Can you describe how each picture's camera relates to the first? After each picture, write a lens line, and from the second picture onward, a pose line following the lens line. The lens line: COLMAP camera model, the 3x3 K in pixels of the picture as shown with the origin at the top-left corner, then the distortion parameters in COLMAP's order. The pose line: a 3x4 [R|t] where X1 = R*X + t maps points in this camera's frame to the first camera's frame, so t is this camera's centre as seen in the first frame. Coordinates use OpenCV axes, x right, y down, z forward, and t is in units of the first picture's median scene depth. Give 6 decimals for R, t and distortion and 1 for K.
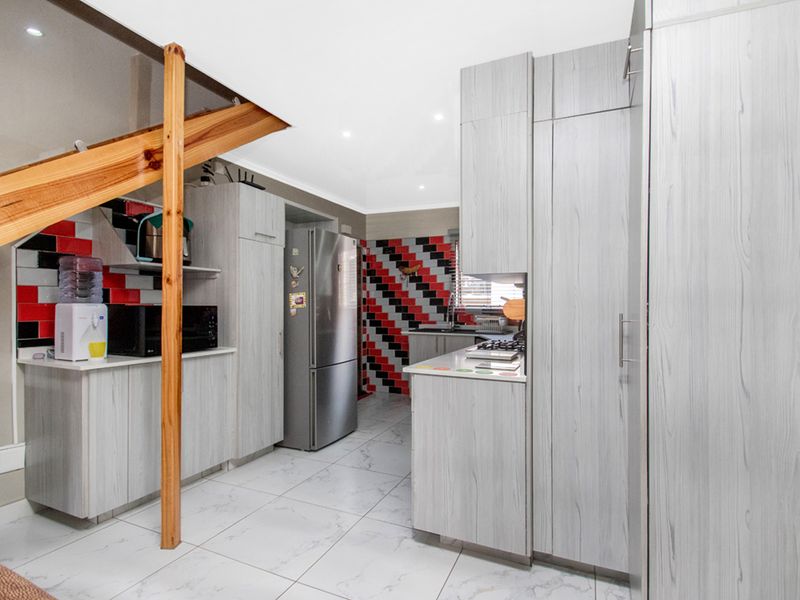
lens RADIAL K [[428.3, 0, 407.2], [0, 428.3, 308.2], [0, 0, 1]] dist [0.013806, -0.008714]
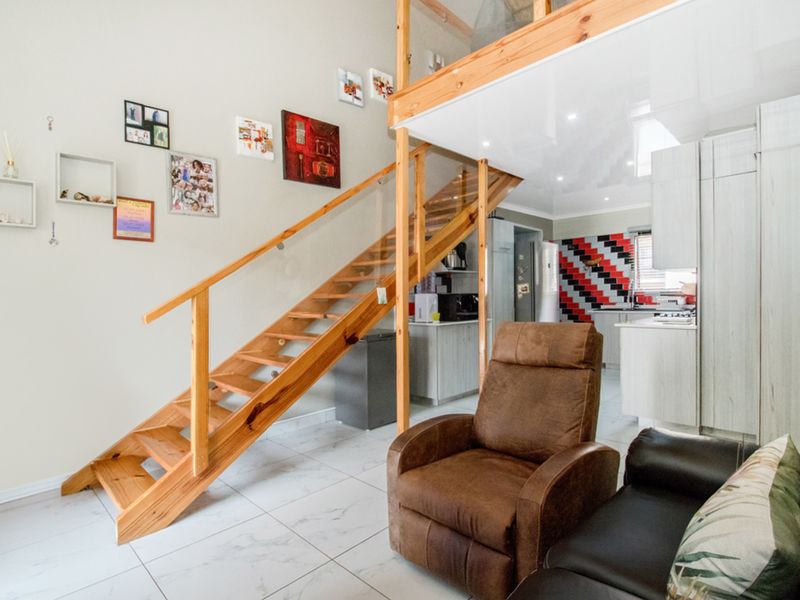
lens RADIAL K [[428.3, 0, 393.8], [0, 428.3, 319.5], [0, 0, 1]] dist [0.013806, -0.008714]
pose [[0.935314, -0.004919, -0.353785, -0.145589], [0.023265, 0.998594, 0.047623, 0.007306], [0.353053, -0.052773, 0.934114, -0.602325]]
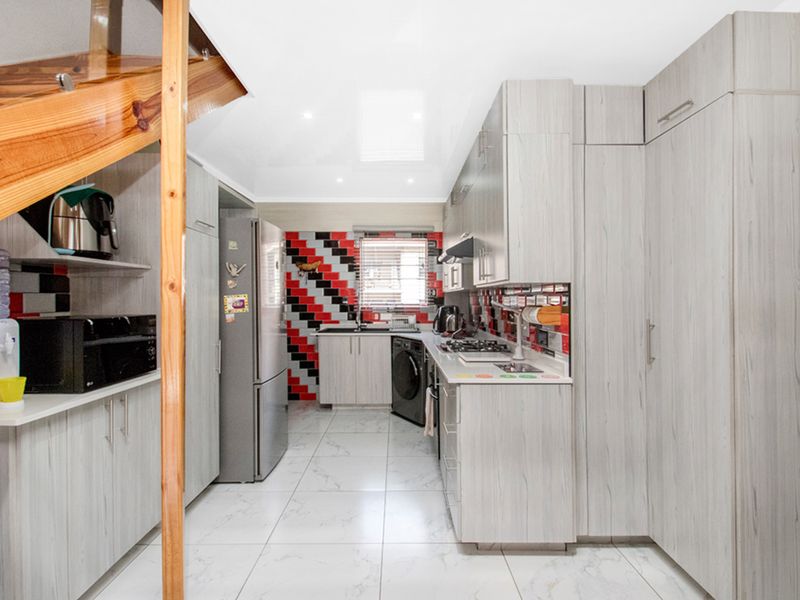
lens RADIAL K [[428.3, 0, 407.4], [0, 428.3, 301.8], [0, 0, 1]] dist [0.013806, -0.008714]
pose [[0.905480, -0.010412, 0.424262, -0.307665], [0.008802, 0.999945, 0.005754, -0.024250], [-0.424298, -0.001476, 0.905521, 0.104459]]
